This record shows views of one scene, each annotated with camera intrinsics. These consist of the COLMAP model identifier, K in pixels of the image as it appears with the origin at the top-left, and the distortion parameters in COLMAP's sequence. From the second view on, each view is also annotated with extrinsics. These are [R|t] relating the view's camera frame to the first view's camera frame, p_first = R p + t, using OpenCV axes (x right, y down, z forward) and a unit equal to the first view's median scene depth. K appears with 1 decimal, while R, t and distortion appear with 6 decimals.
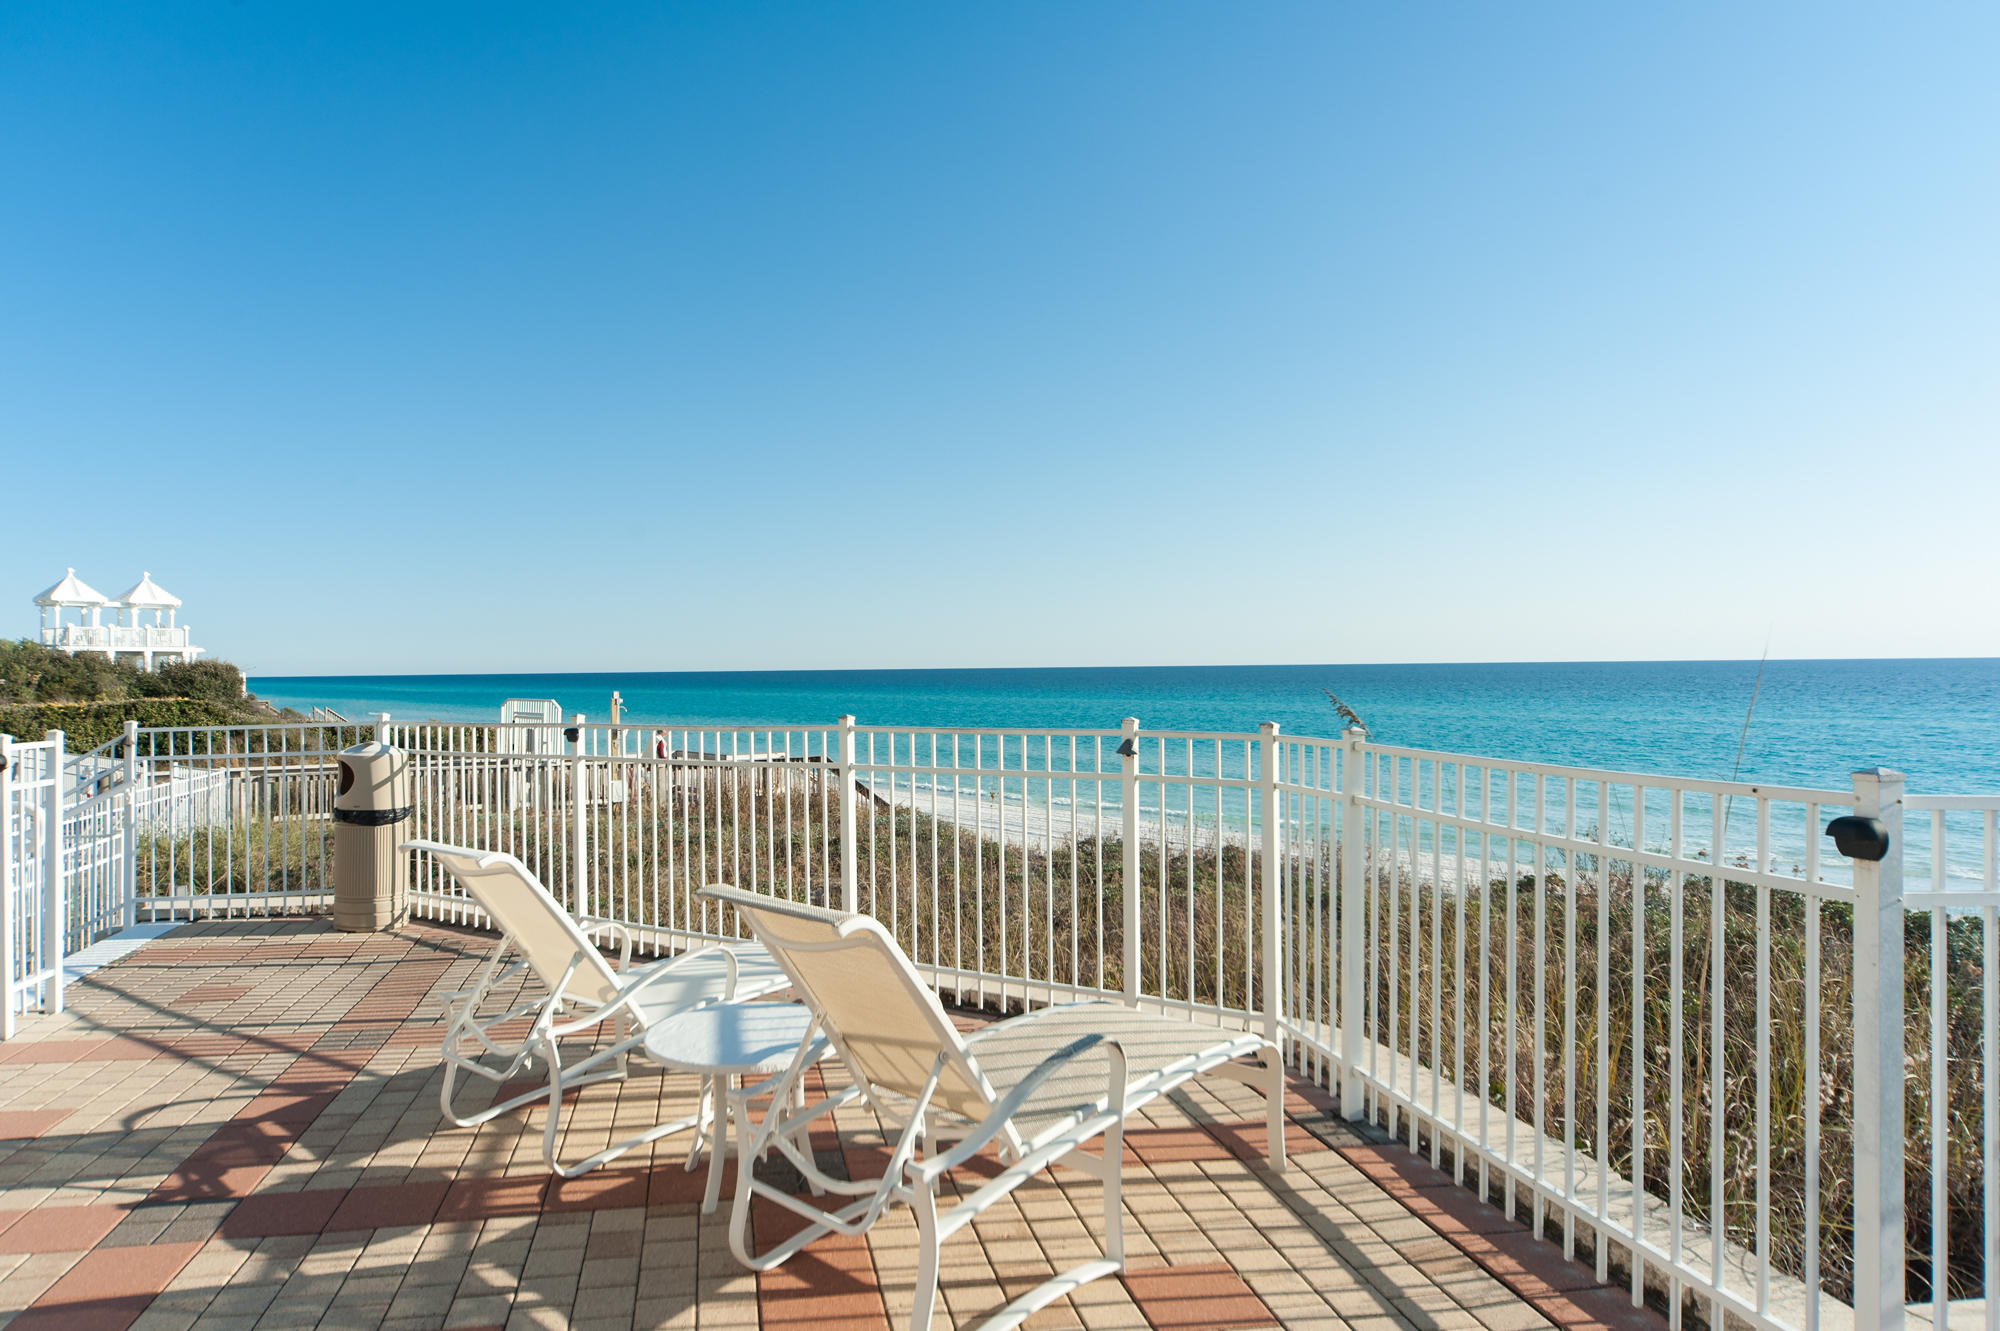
lens RADIAL K [[1228.1, 0, 985.0], [0, 1228.1, 663.6], [0, 0, 1]] dist [-0.019221, 0.001669]
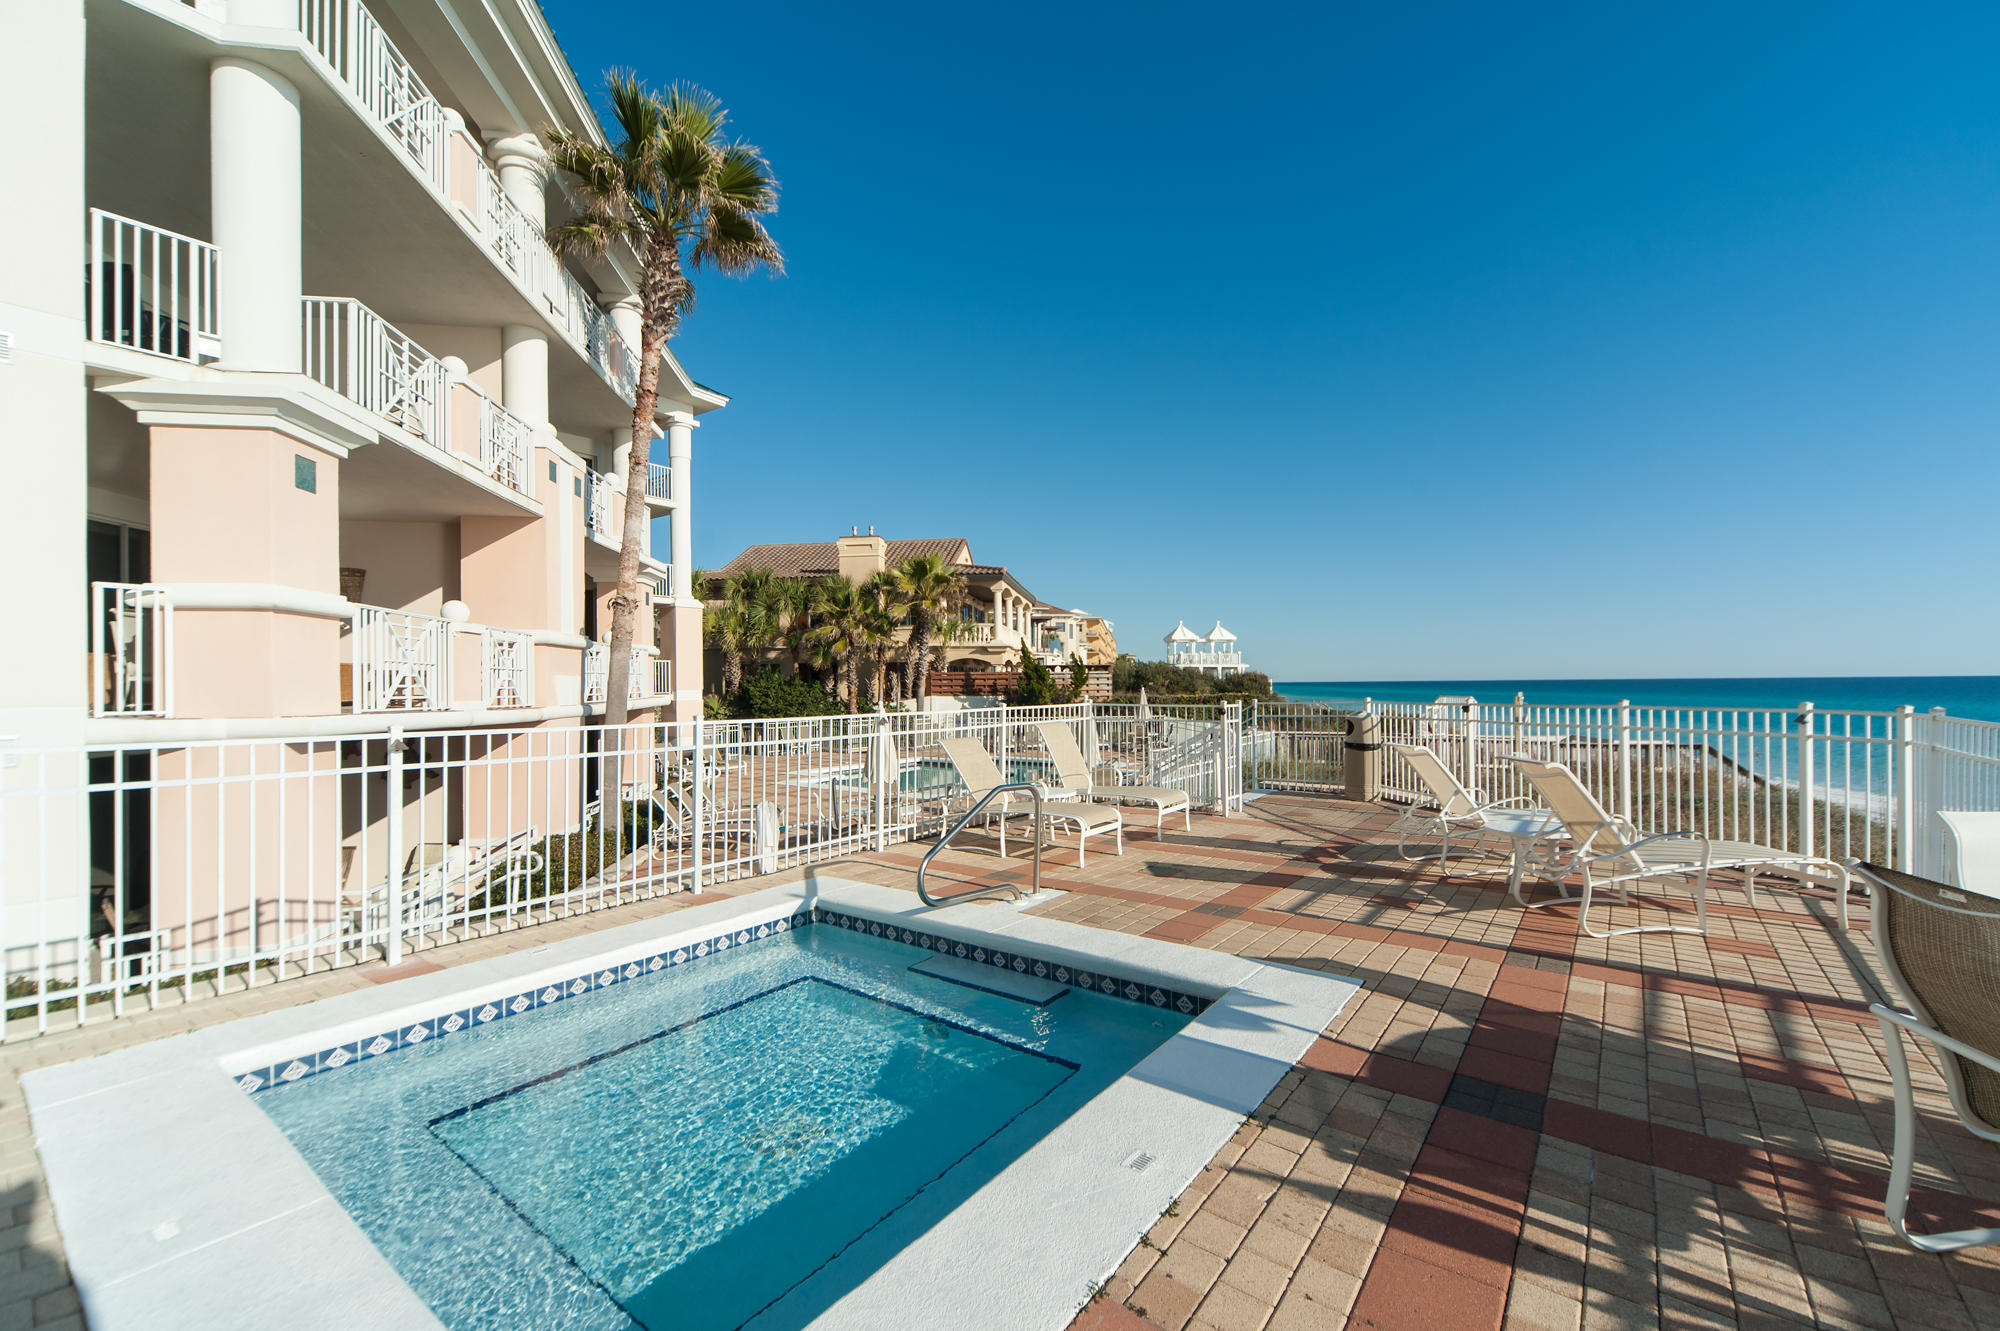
lens RADIAL K [[819.5, 0, 983.0], [0, 819.5, 672.7], [0, 0, 1]] dist [0.003441, -0.001753]
pose [[0.635190, -0.004542, -0.772342, 0.167224], [0.003924, 0.999989, -0.002654, 0.000342], [0.772346, -0.001345, 0.635201, -0.387856]]
